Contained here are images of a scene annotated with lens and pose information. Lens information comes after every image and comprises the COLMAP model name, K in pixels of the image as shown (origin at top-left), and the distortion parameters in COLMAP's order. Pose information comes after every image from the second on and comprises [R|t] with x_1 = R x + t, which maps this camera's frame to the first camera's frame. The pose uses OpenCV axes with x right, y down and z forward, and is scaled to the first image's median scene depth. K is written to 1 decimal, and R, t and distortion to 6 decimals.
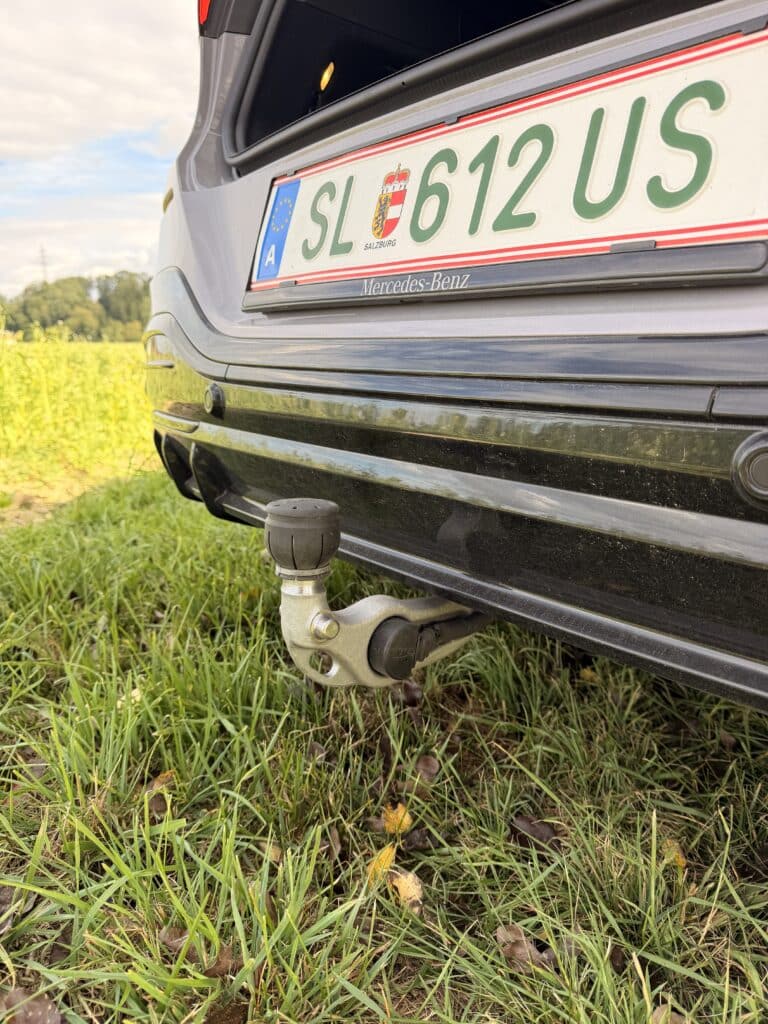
lens RADIAL K [[735.4, 0, 379.7], [0, 735.4, 511.5], [0, 0, 1]] dist [-0.005936, -0.022611]
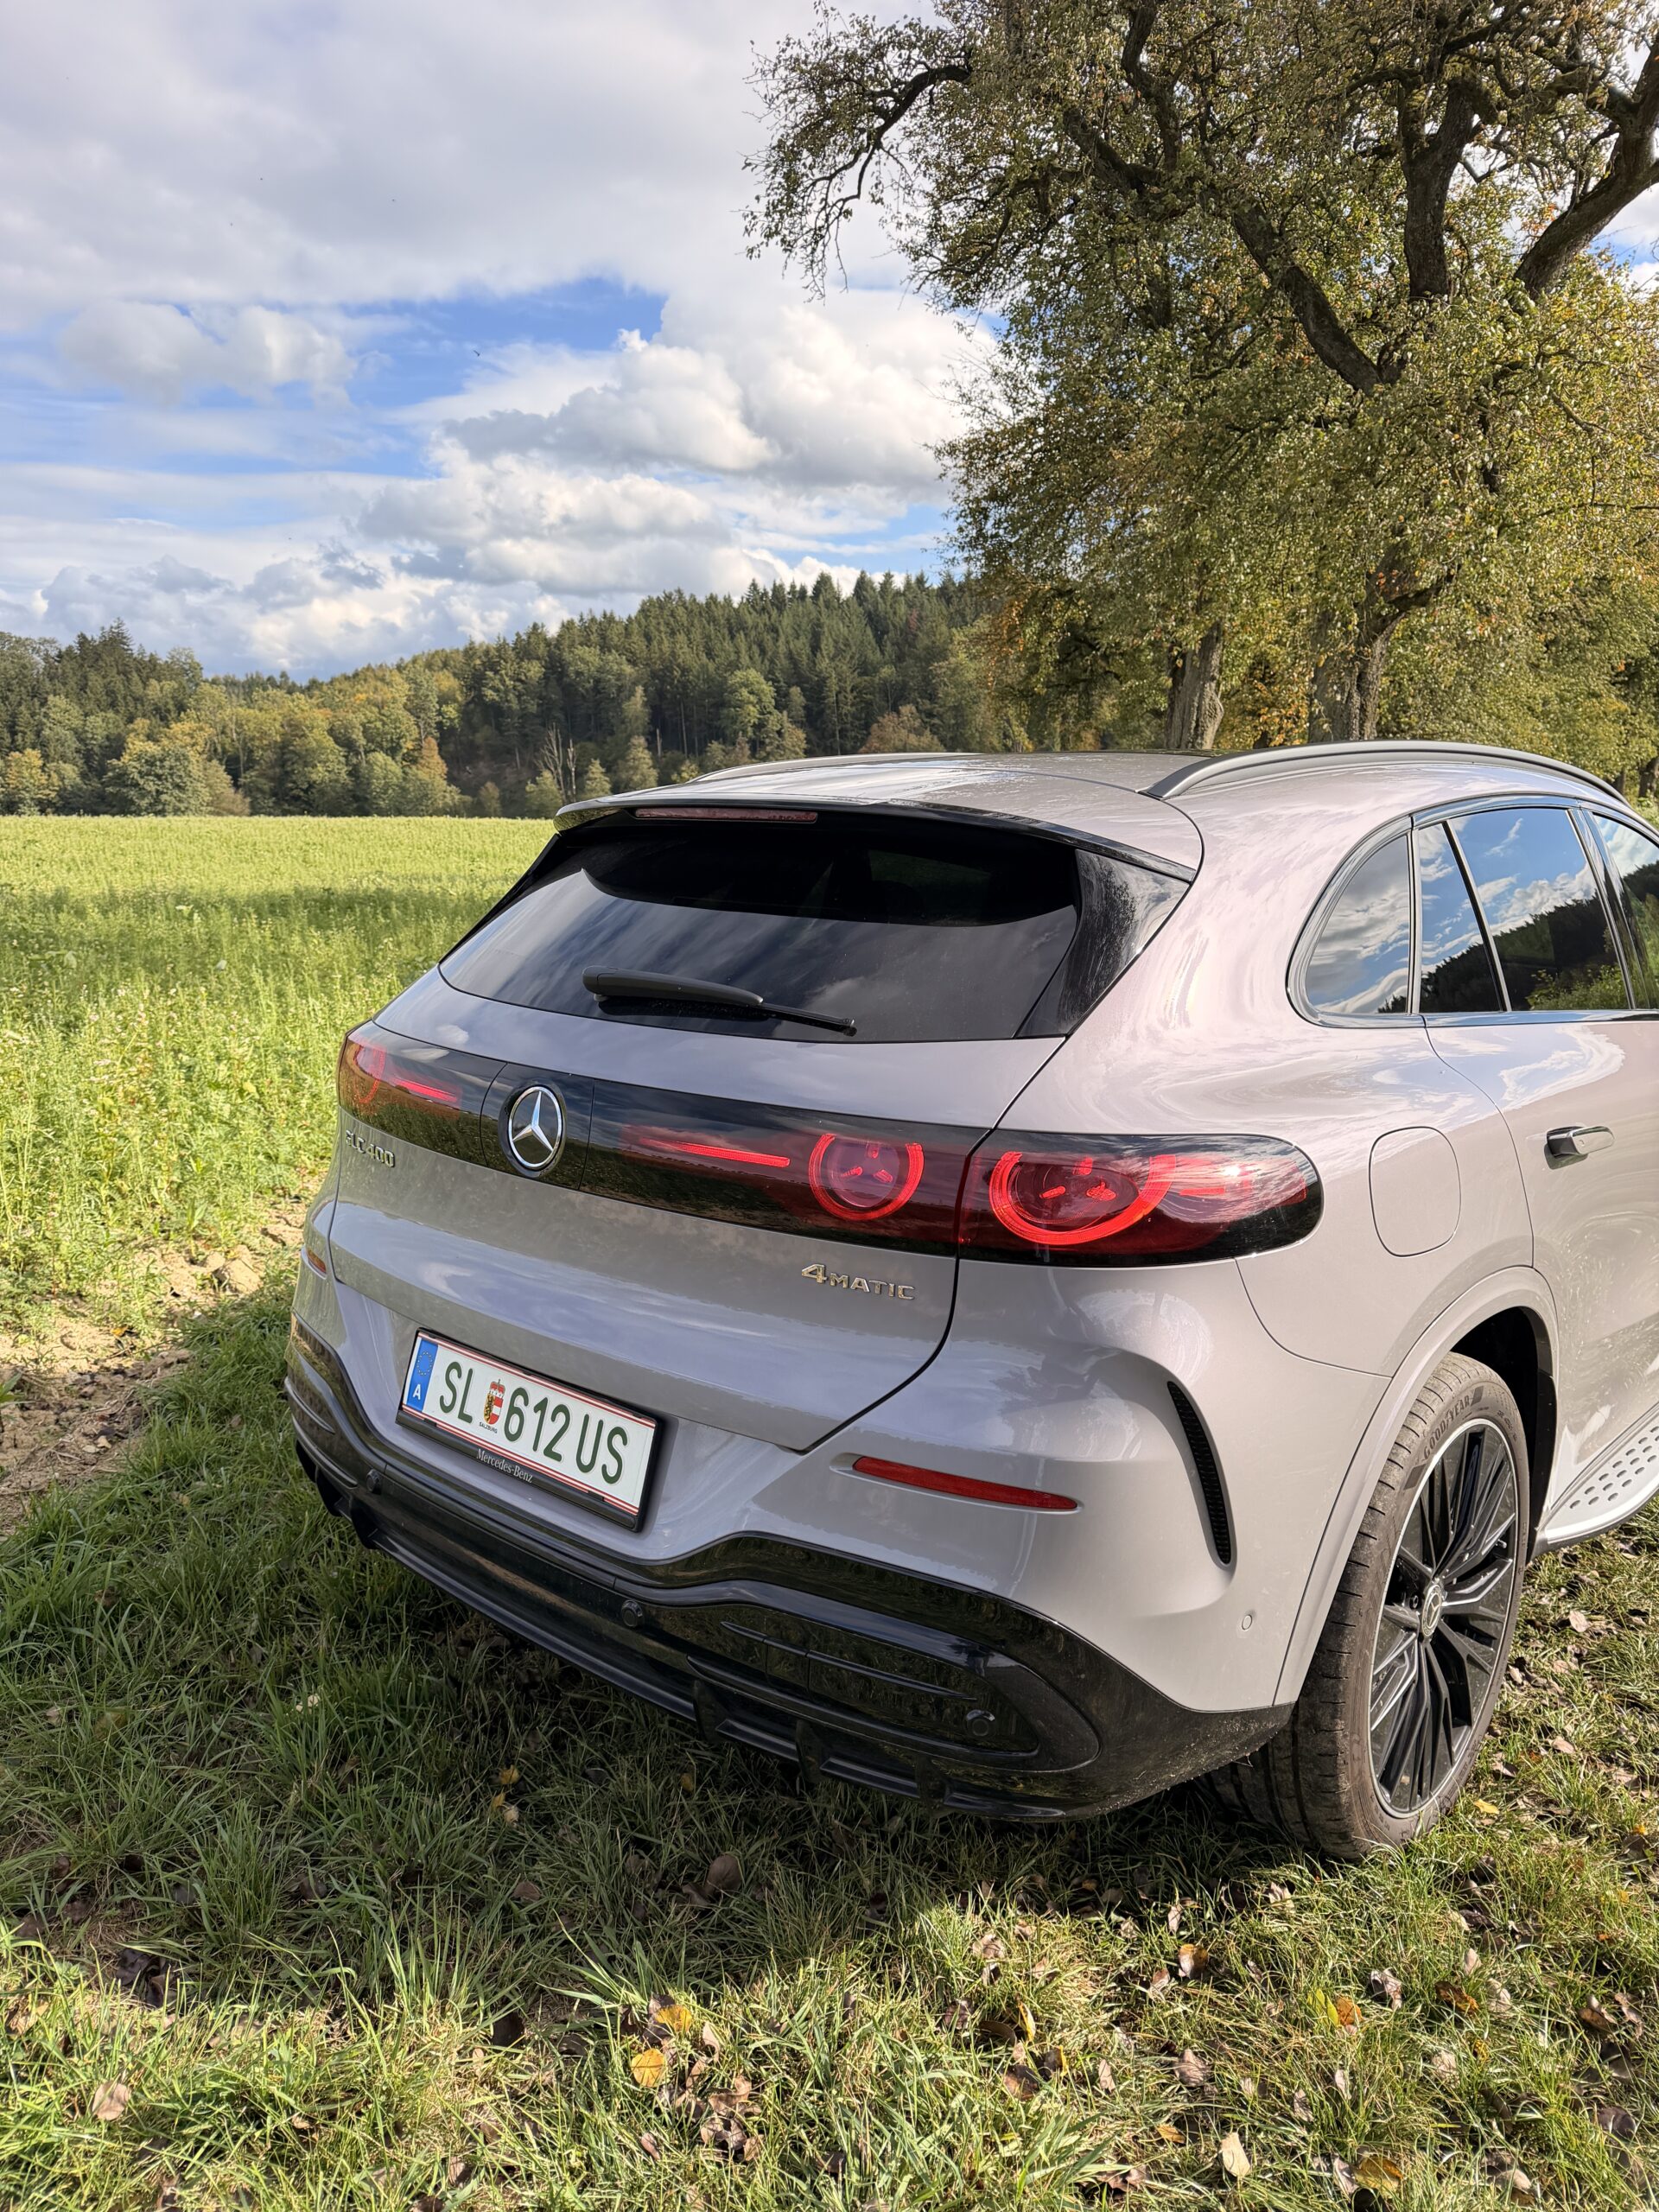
lens RADIAL K [[1588.6, 0, 818.5], [0, 1588.6, 1089.9], [0, 0, 1]] dist [-0.005936, -0.022611]
pose [[0.990195, -0.020421, 0.138193, 0.264514], [0.027166, 0.998521, -0.047098, -0.949459], [-0.137027, 0.050391, 0.989285, -2.755923]]
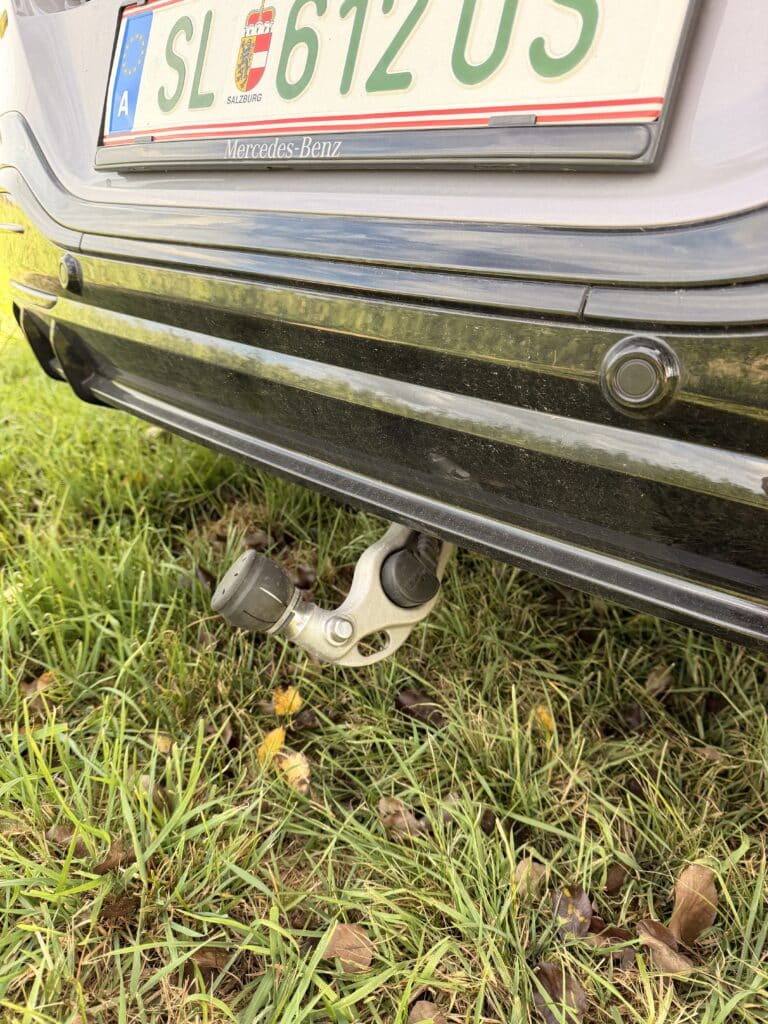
lens RADIAL K [[735.4, 0, 380.9], [0, 735.4, 510.7], [0, 0, 1]] dist [-0.005936, -0.022611]
pose [[0.991462, -0.032283, 0.126338, 0.036612], [0.008398, 0.982665, 0.185197, -0.038377], [-0.130127, -0.182555, 0.974546, 0.030619]]
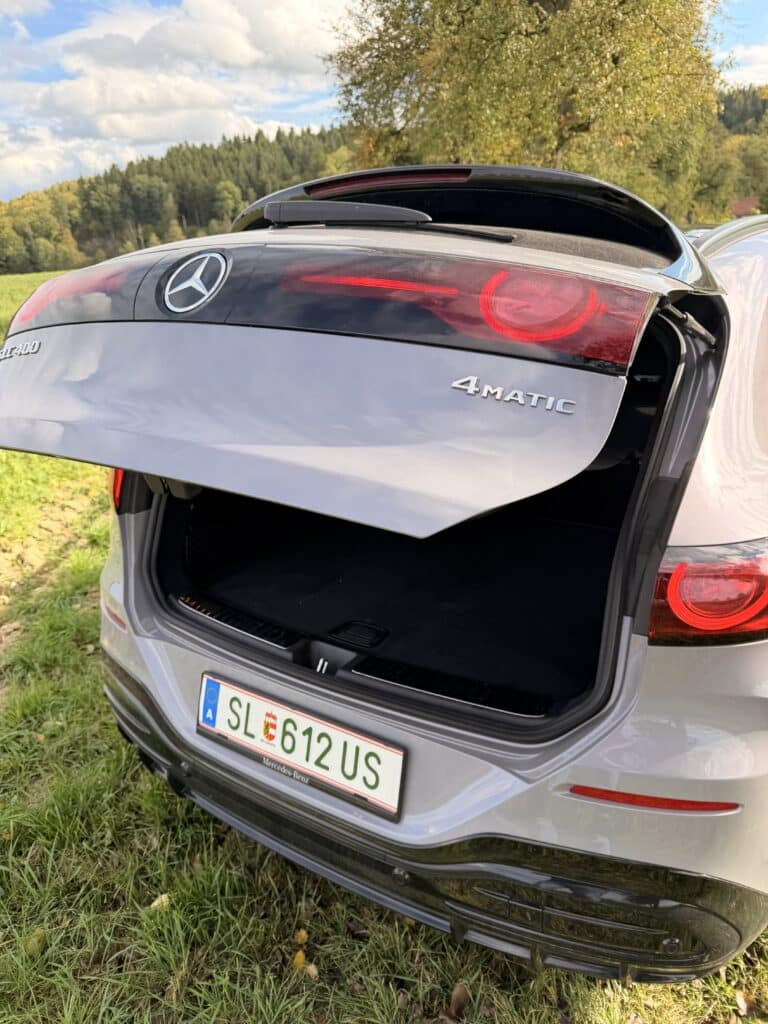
lens RADIAL K [[735.4, 0, 373.8], [0, 735.4, 502.7], [0, 0, 1]] dist [-0.005936, -0.022611]
pose [[0.959355, -0.144653, 0.242310, -0.143788], [0.118213, 0.985664, 0.120385, -1.444828], [-0.256251, -0.086848, 0.962701, -1.457513]]
